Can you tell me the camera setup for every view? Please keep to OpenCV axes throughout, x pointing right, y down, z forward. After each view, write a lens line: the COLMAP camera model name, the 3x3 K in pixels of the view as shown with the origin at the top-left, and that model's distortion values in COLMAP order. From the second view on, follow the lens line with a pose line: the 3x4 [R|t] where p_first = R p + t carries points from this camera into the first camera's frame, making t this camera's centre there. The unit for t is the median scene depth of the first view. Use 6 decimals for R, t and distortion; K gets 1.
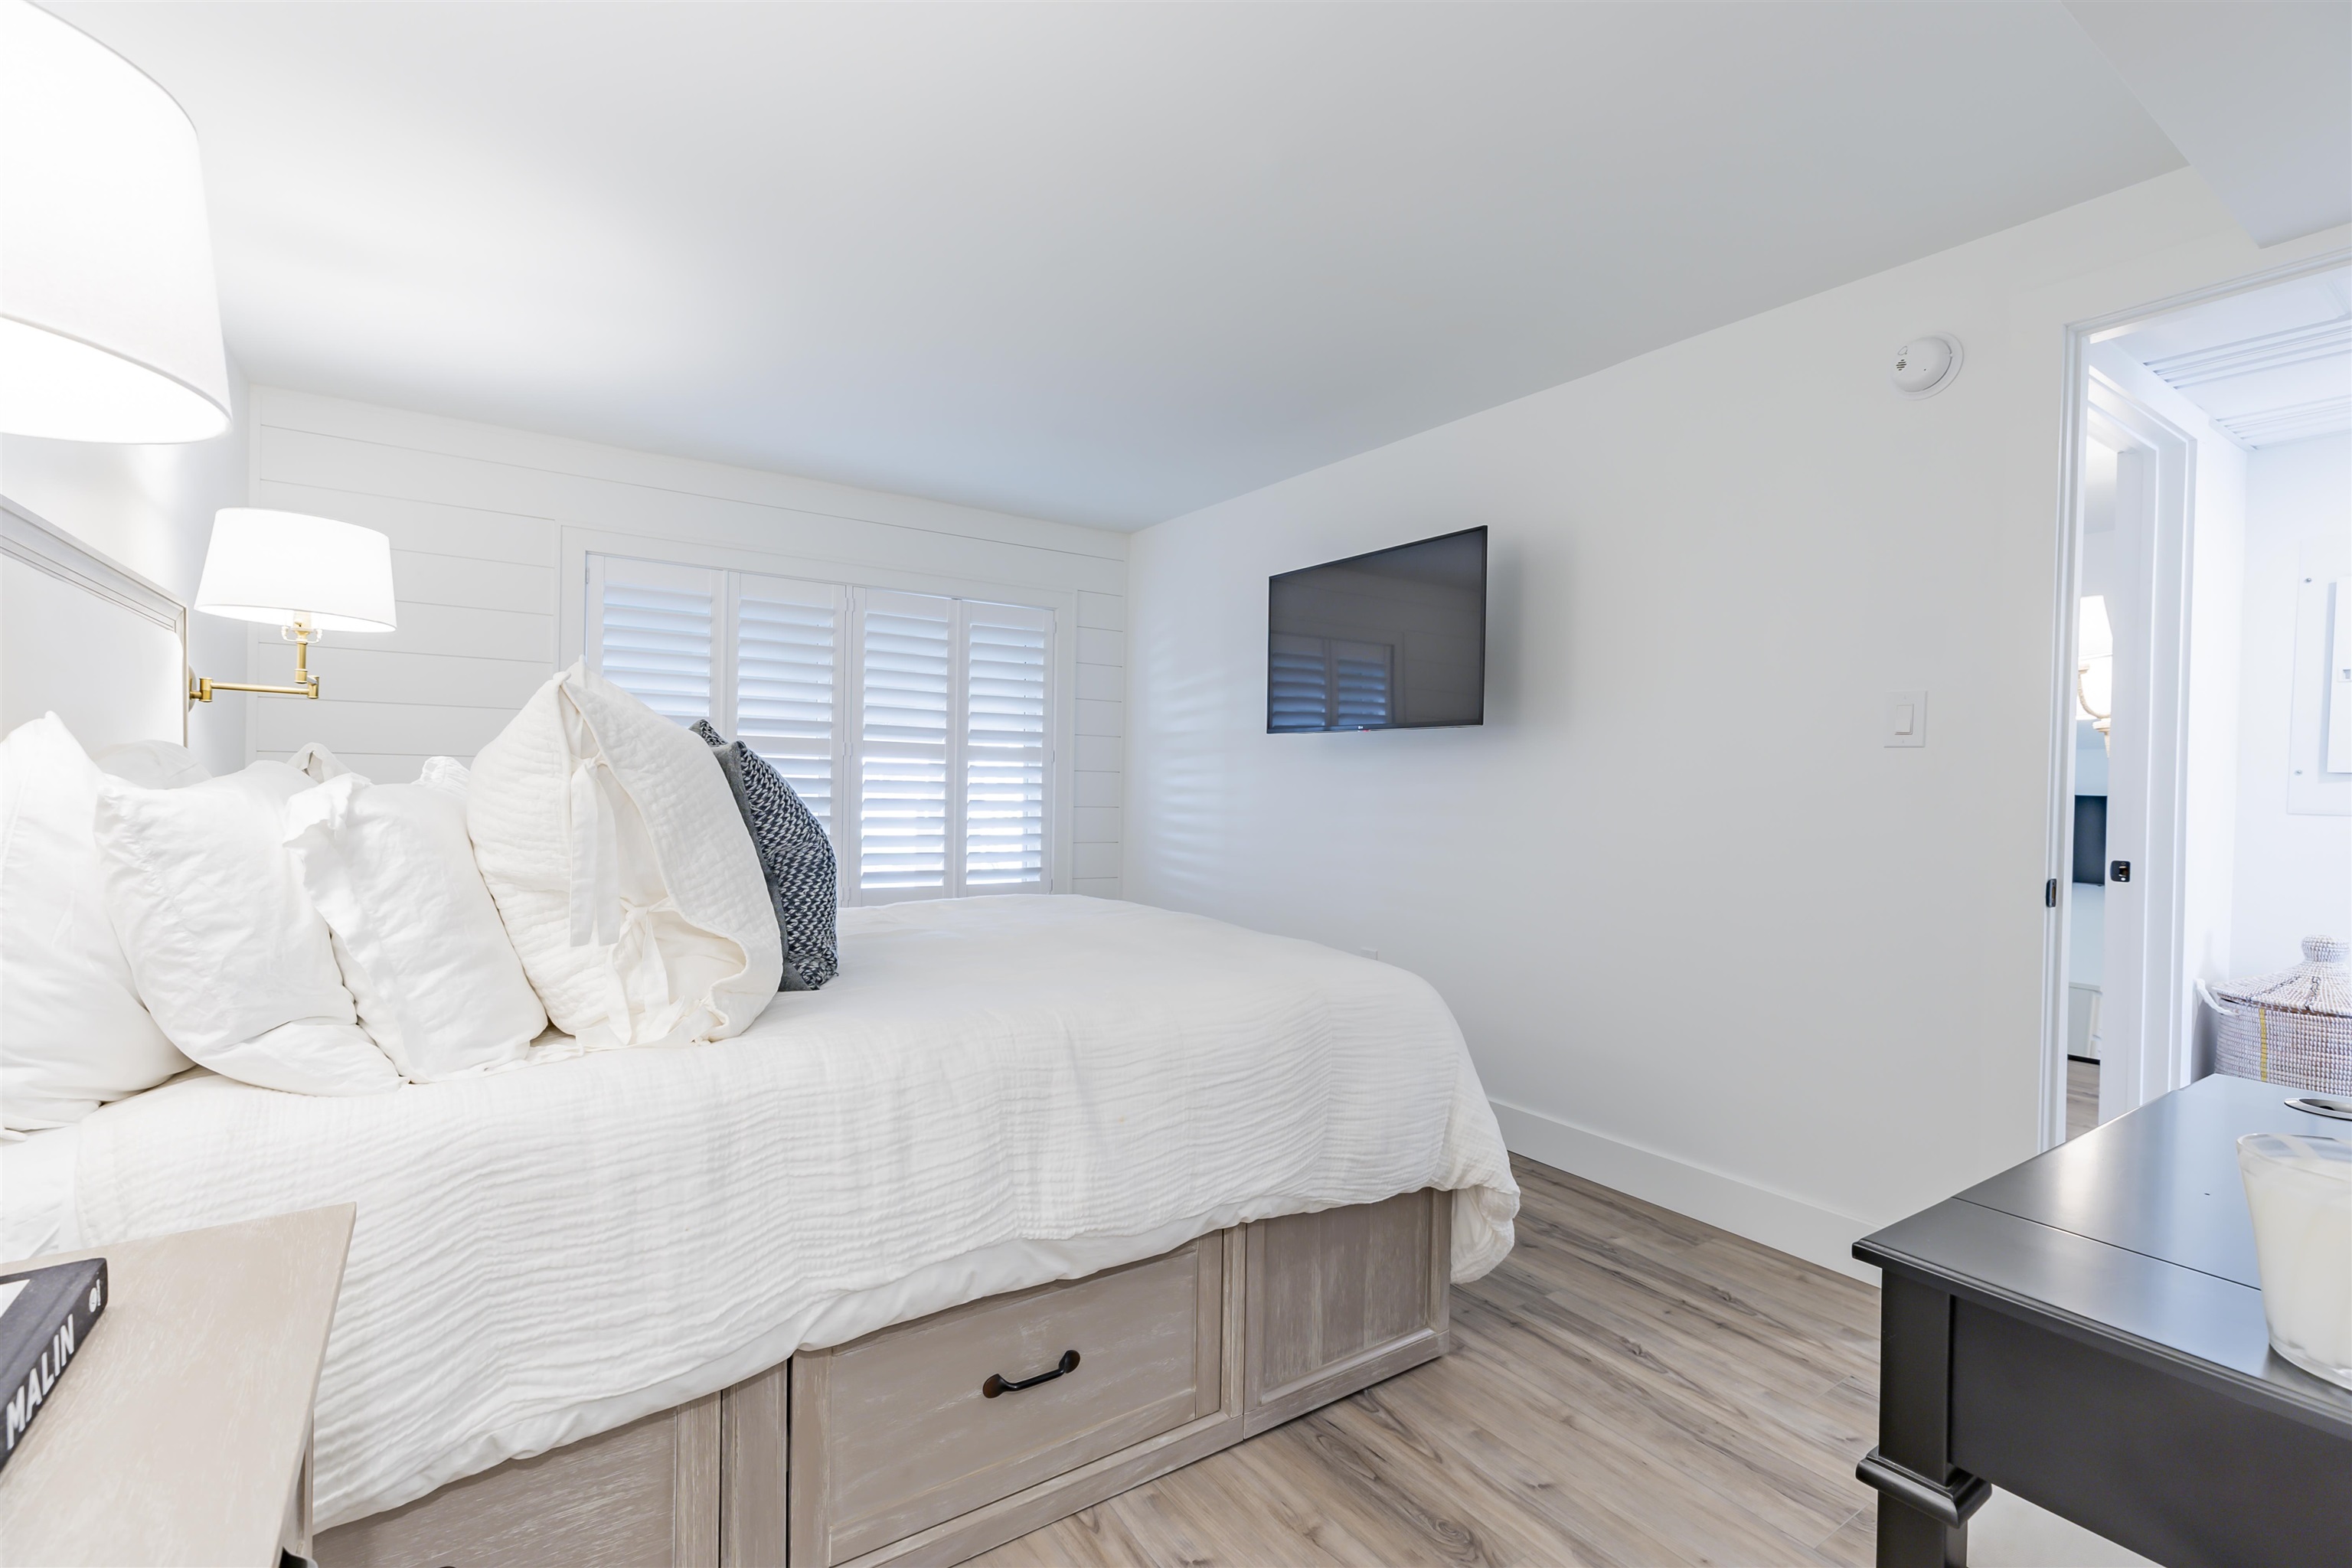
lens RADIAL K [[1023.0, 0, 1193.5], [0, 1023.0, 792.0], [0, 0, 1]] dist [0.004275, 0.000101]
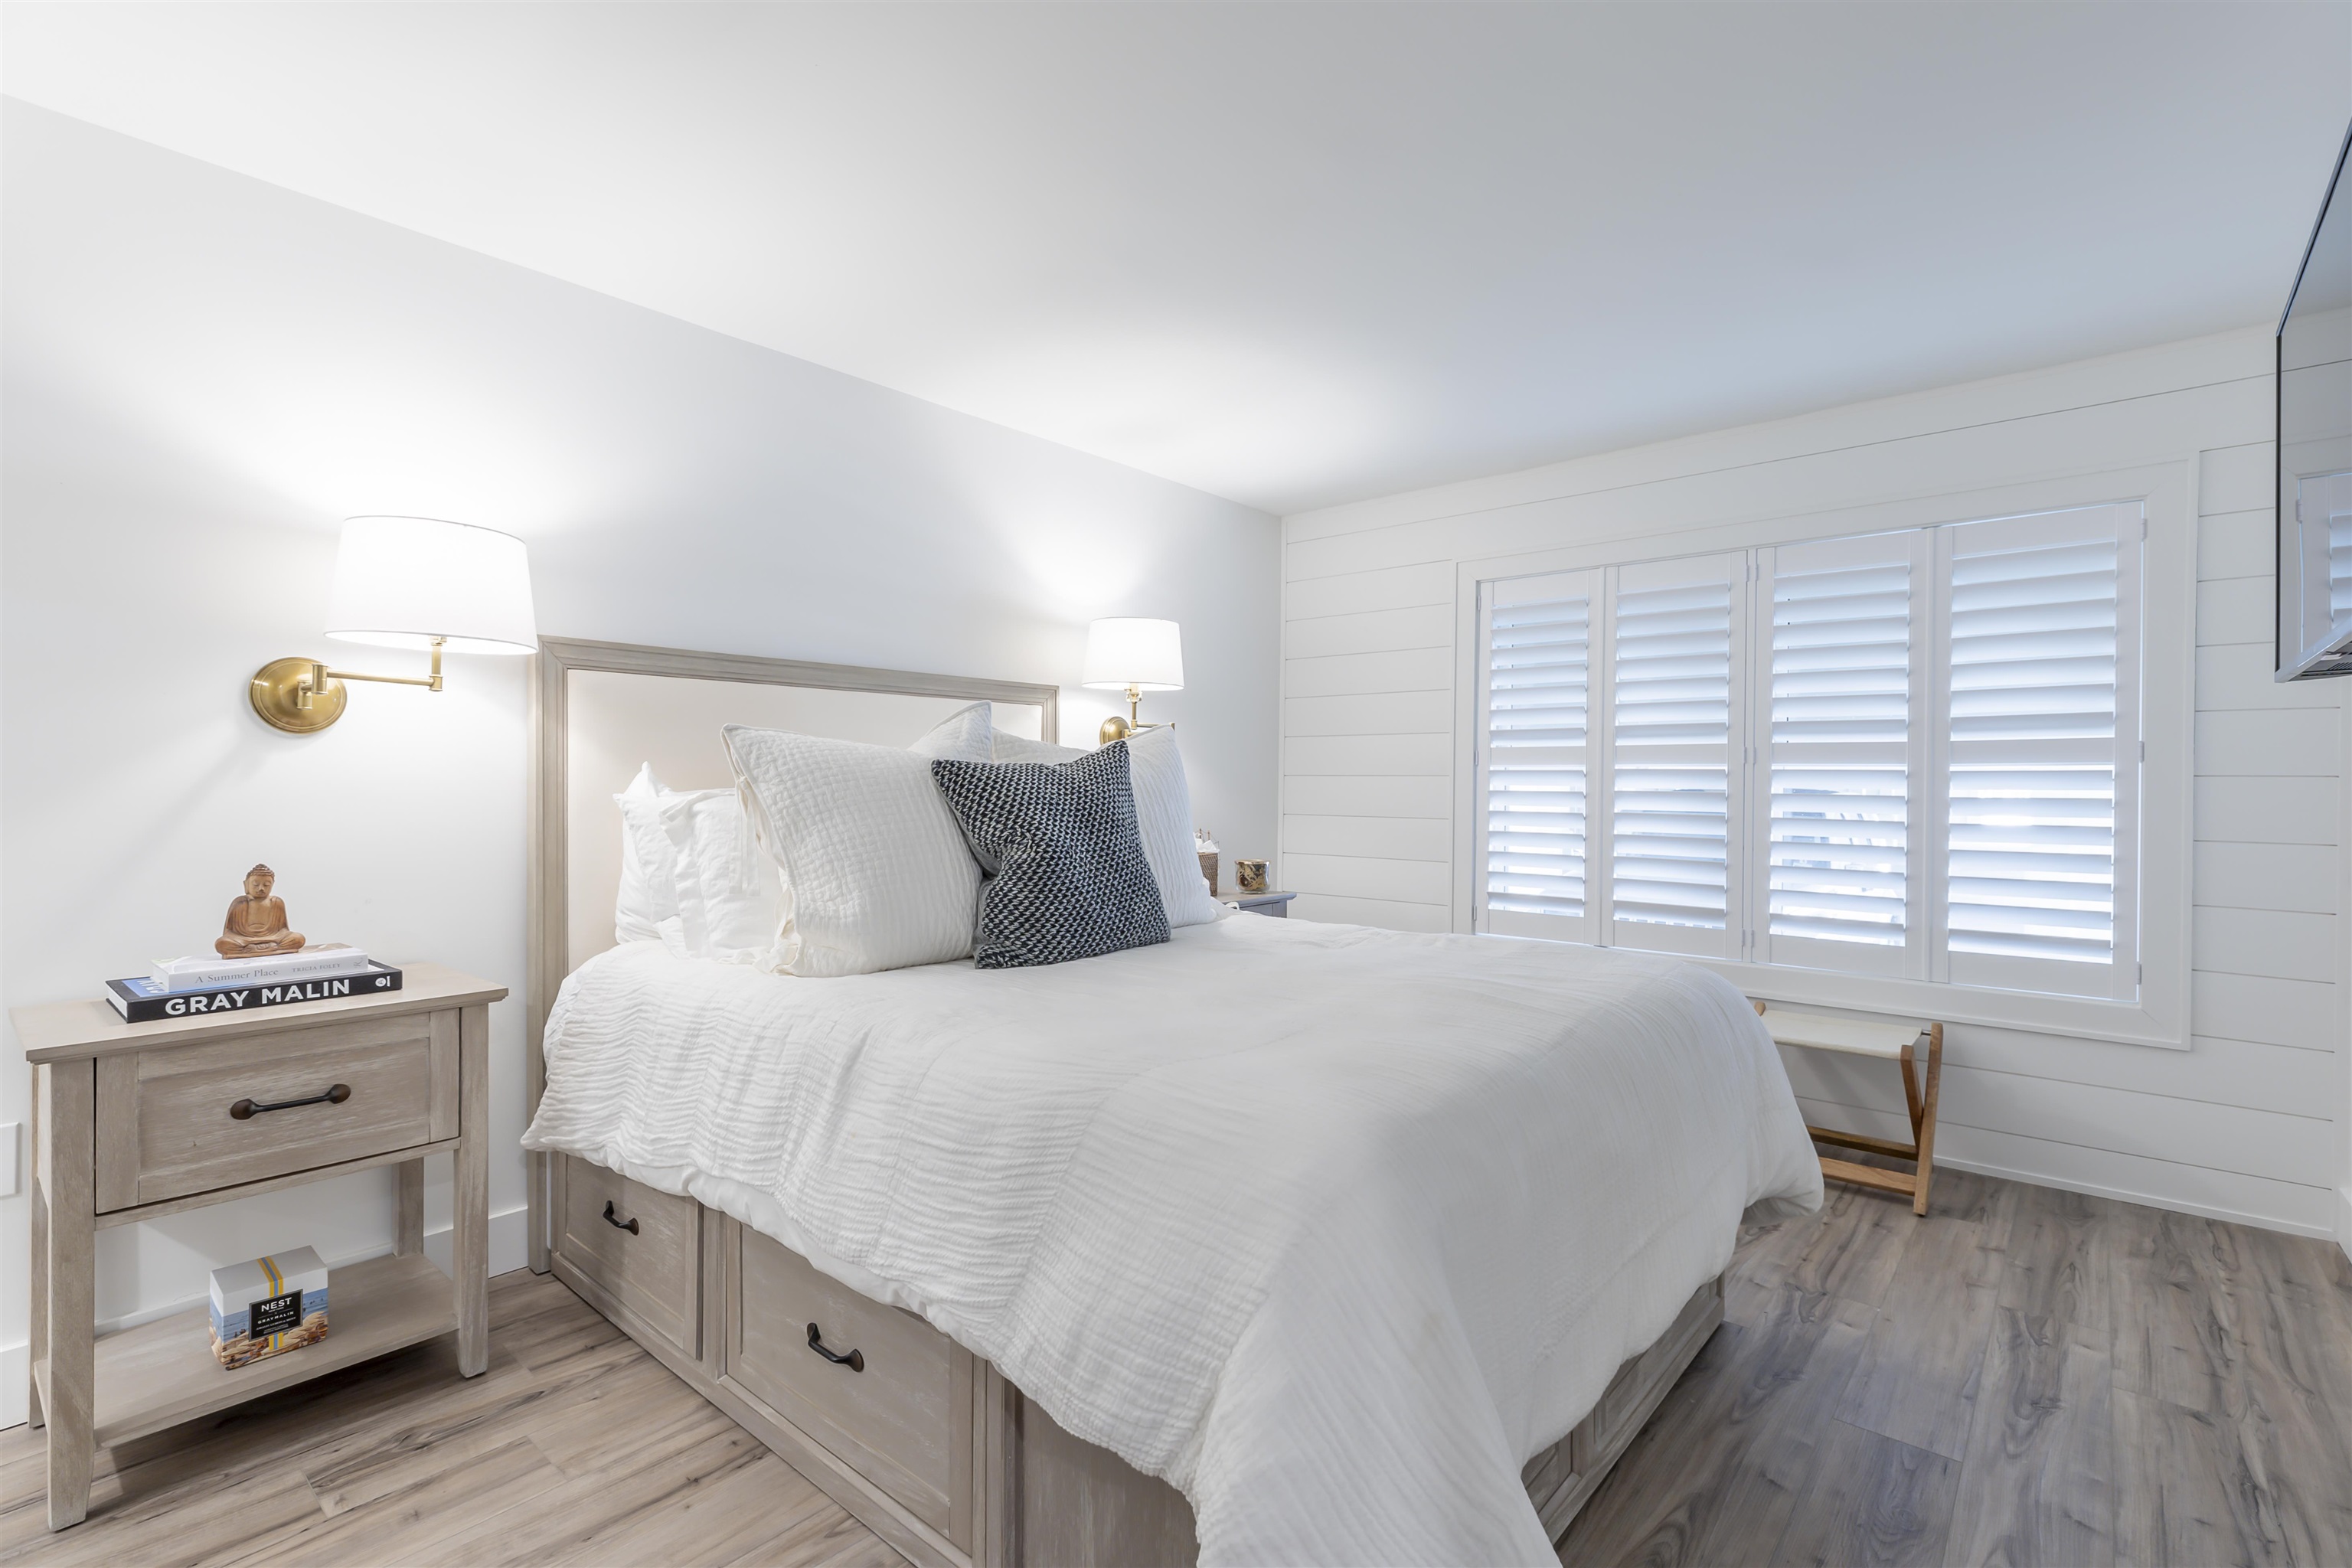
lens RADIAL K [[1070.0, 0, 1184.0], [0, 1070.0, 789.2], [0, 0, 1]] dist [0.002636, 0.000320]
pose [[0.262621, -0.012638, -0.964816, 1.075521], [-0.009504, 0.999832, -0.015684, 0.005325], [0.964852, 0.013289, 0.262456, 1.112948]]
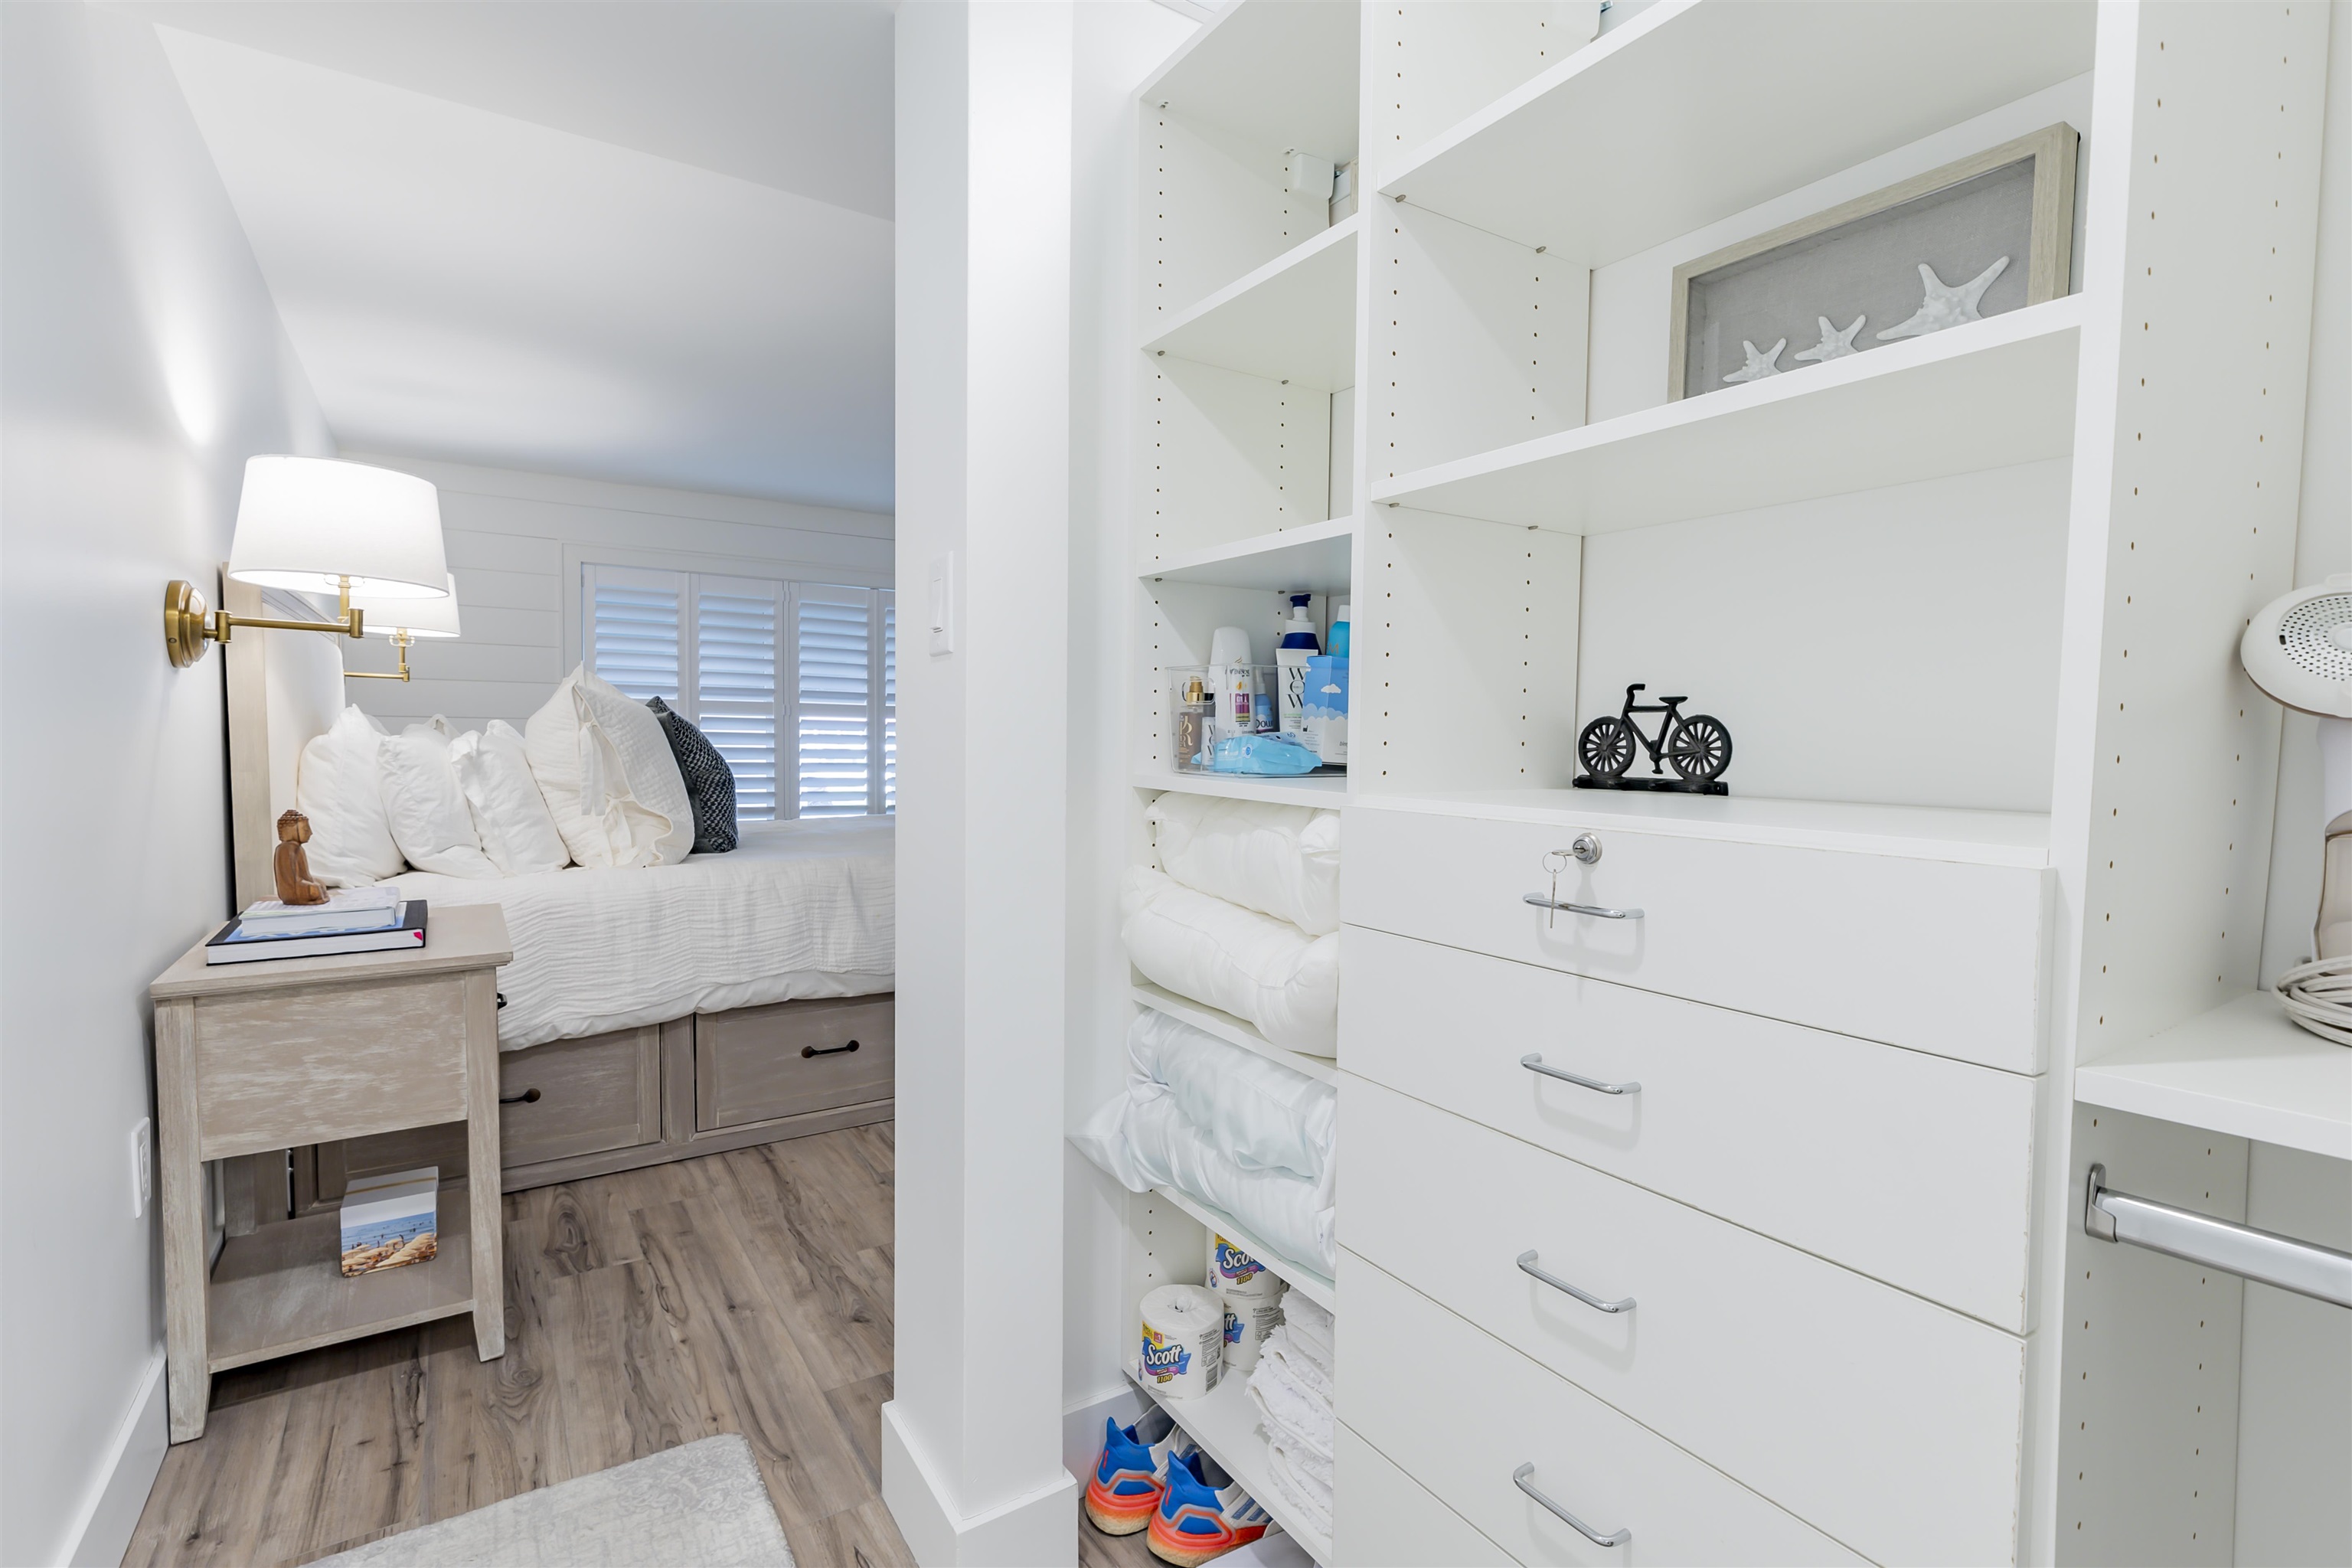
lens RADIAL K [[1052.5, 0, 1178.4], [0, 1052.5, 783.5], [0, 0, 1]] dist [0.006726, 0.000428]
pose [[0.999723, -0.004975, -0.023023, 0.557609], [0.005795, 0.999347, 0.035673, 0.017846], [0.022830, -0.035797, 0.999098, -0.947810]]
